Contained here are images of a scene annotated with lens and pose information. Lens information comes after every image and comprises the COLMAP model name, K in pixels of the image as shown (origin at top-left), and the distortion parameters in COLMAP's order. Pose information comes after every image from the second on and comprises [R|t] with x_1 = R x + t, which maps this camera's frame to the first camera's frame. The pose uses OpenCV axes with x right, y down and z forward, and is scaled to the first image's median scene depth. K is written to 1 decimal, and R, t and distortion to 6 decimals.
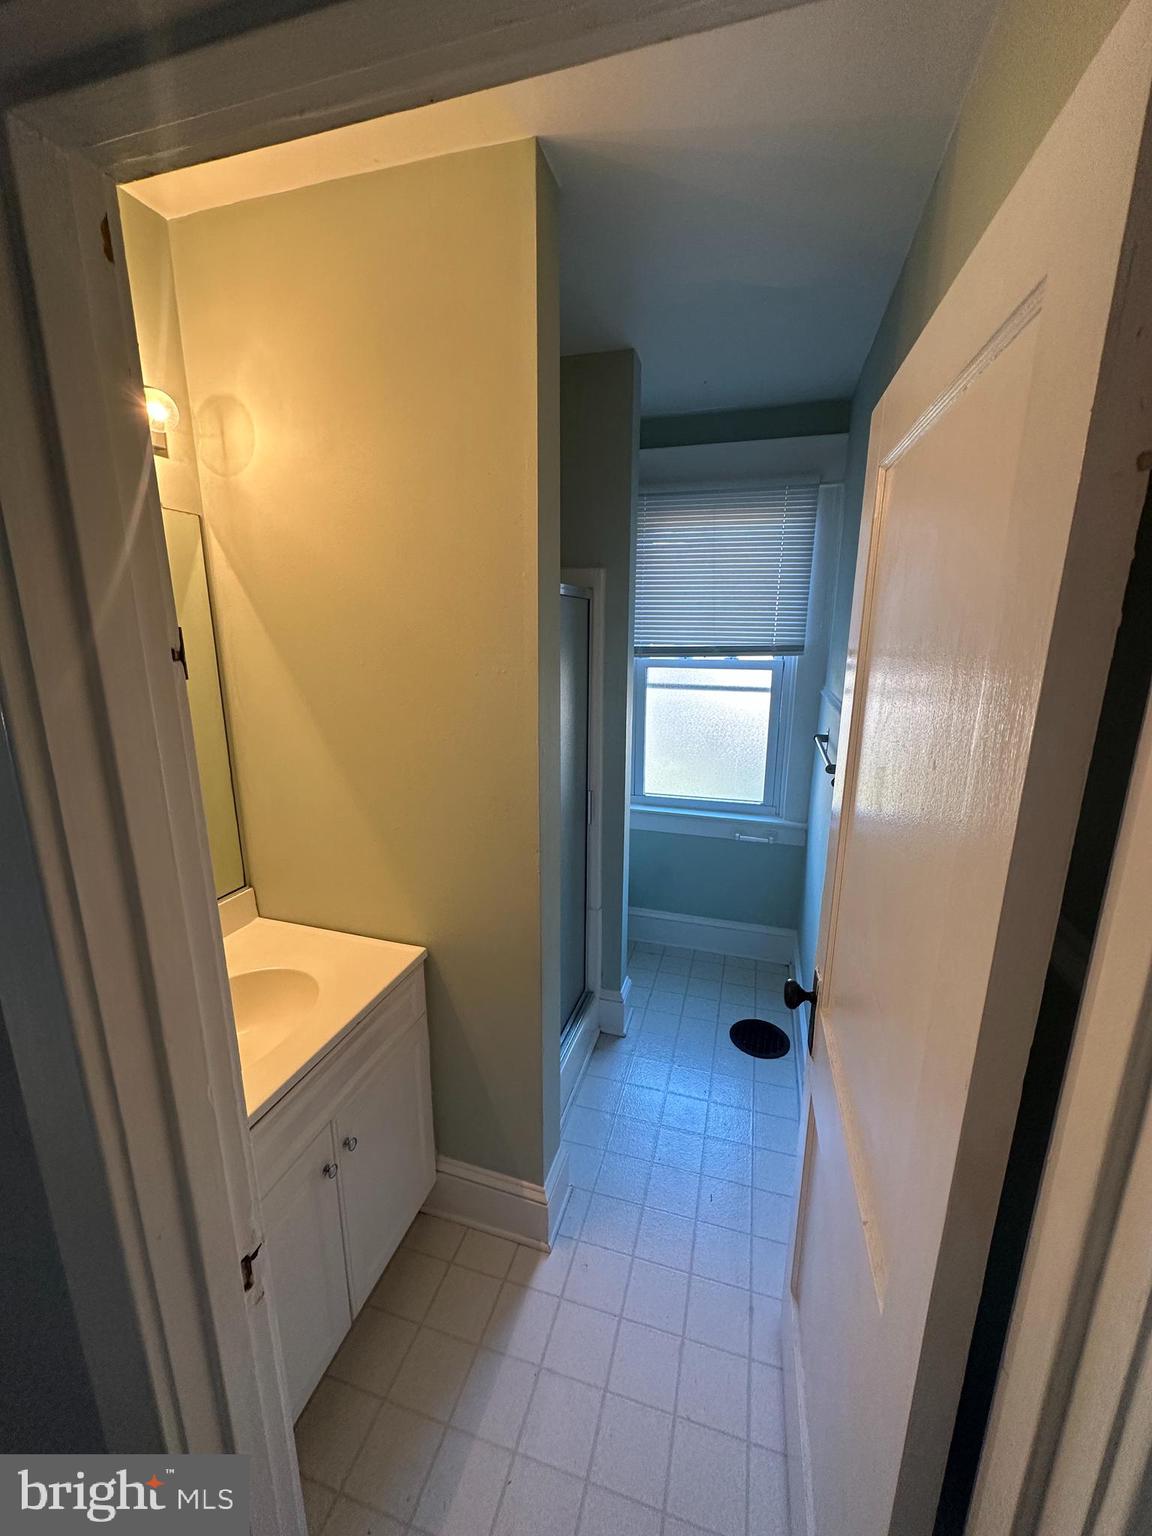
lens RADIAL K [[608.1, 0, 576.8], [0, 608.1, 767.4], [0, 0, 1]] dist [-0.002520, 0.000272]
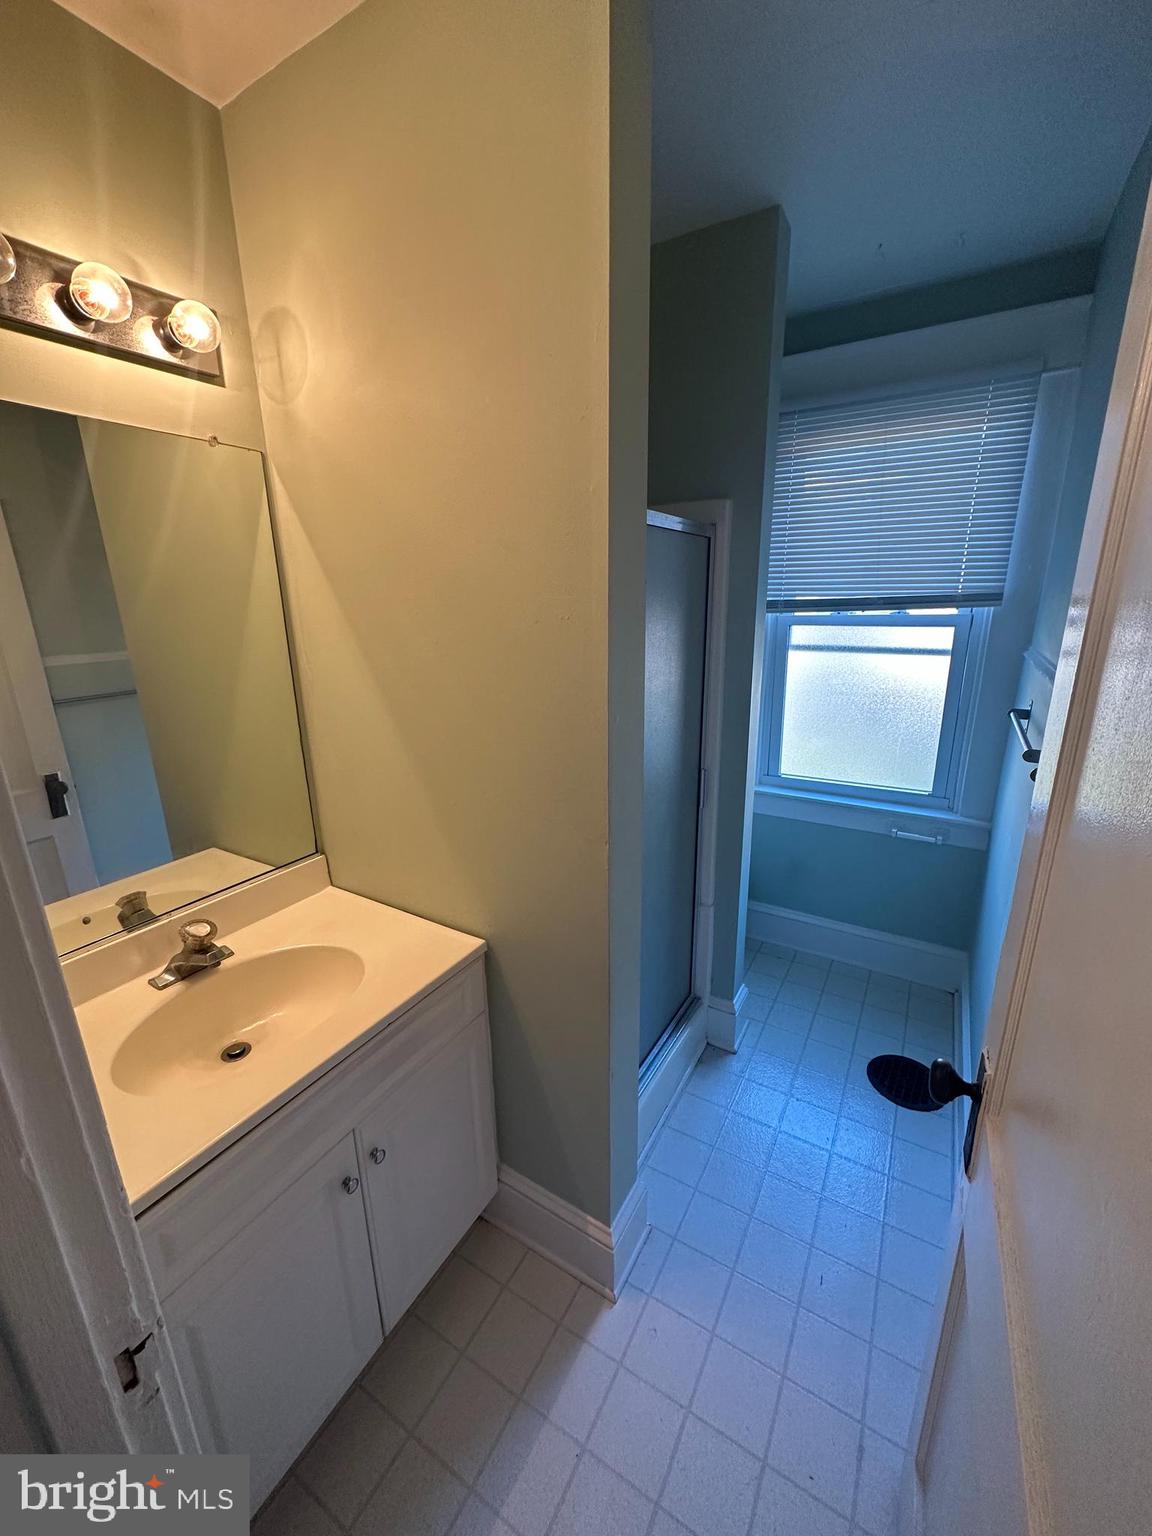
lens RADIAL K [[608.1, 0, 576.8], [0, 608.1, 767.4], [0, 0, 1]] dist [-0.002520, 0.000272]
pose [[0.969104, 0.046759, -0.242181, 0.072788], [-0.035001, 0.998001, 0.052629, -0.002896], [0.244158, -0.042526, 0.968803, 0.174814]]
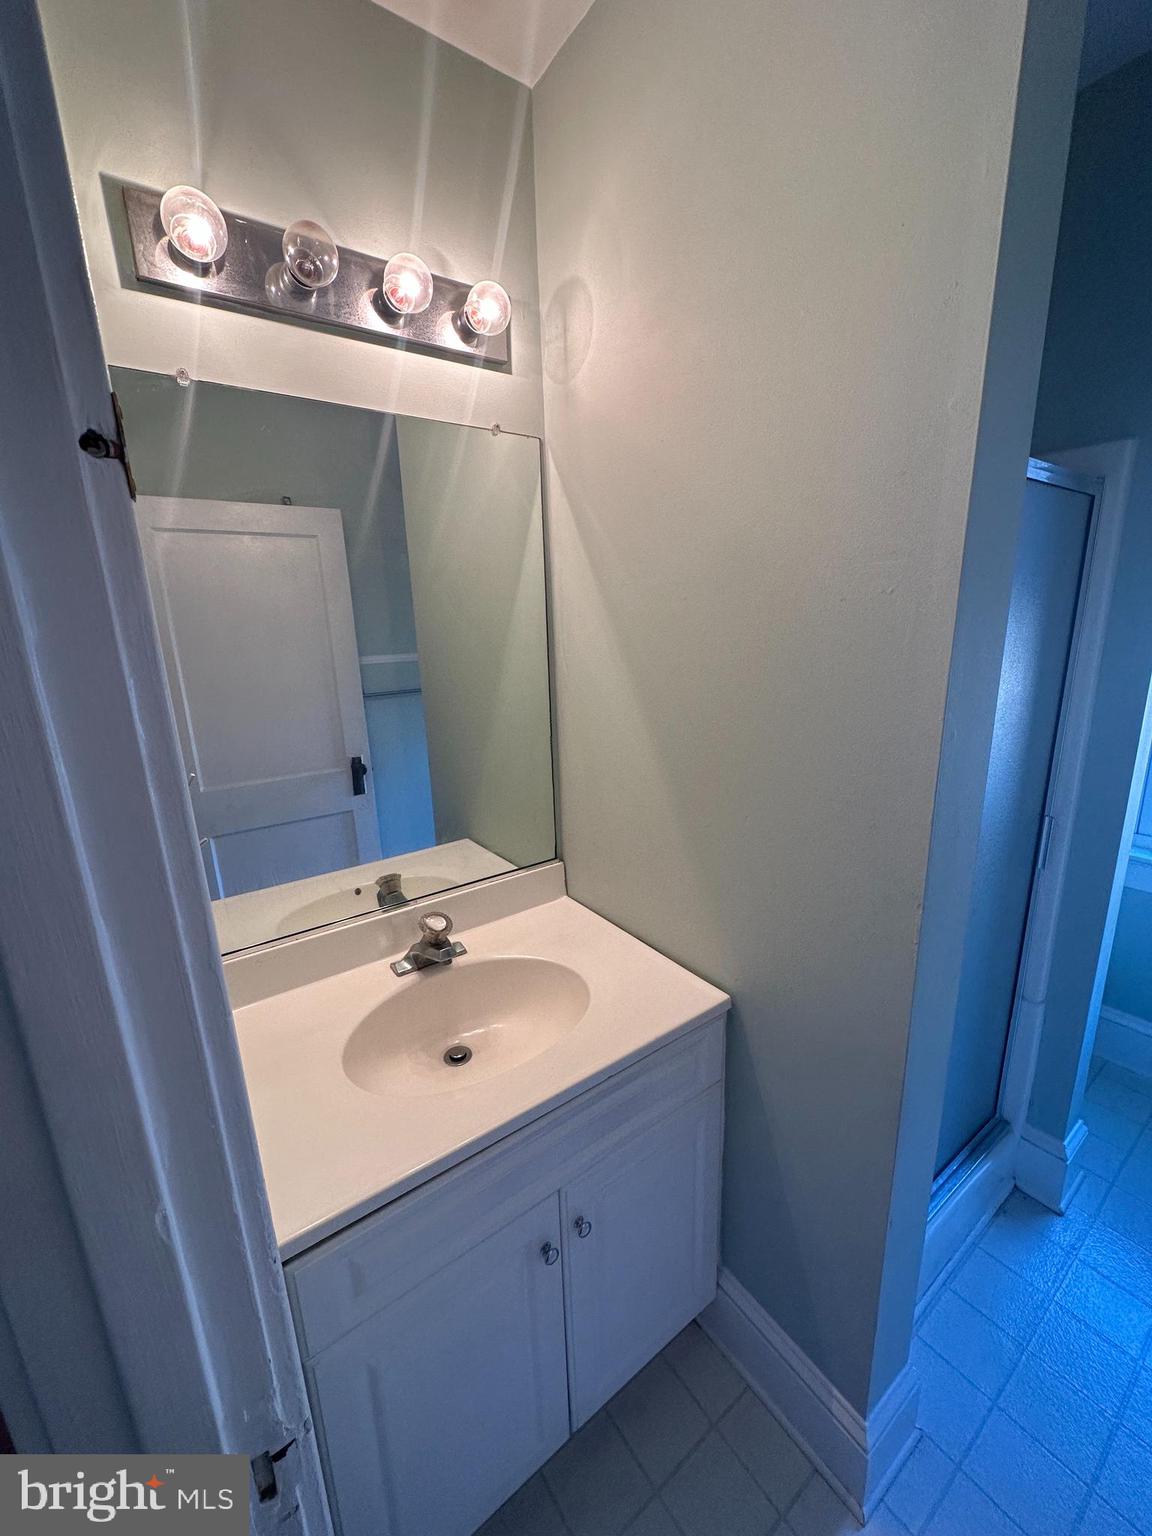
lens RADIAL K [[608.1, 0, 576.8], [0, 608.1, 767.4], [0, 0, 1]] dist [-0.002520, 0.000272]
pose [[0.792908, 0.114758, -0.598437, 0.006388], [-0.103520, 0.993198, 0.053299, 0.008060], [0.600484, 0.019689, 0.799395, 0.282163]]
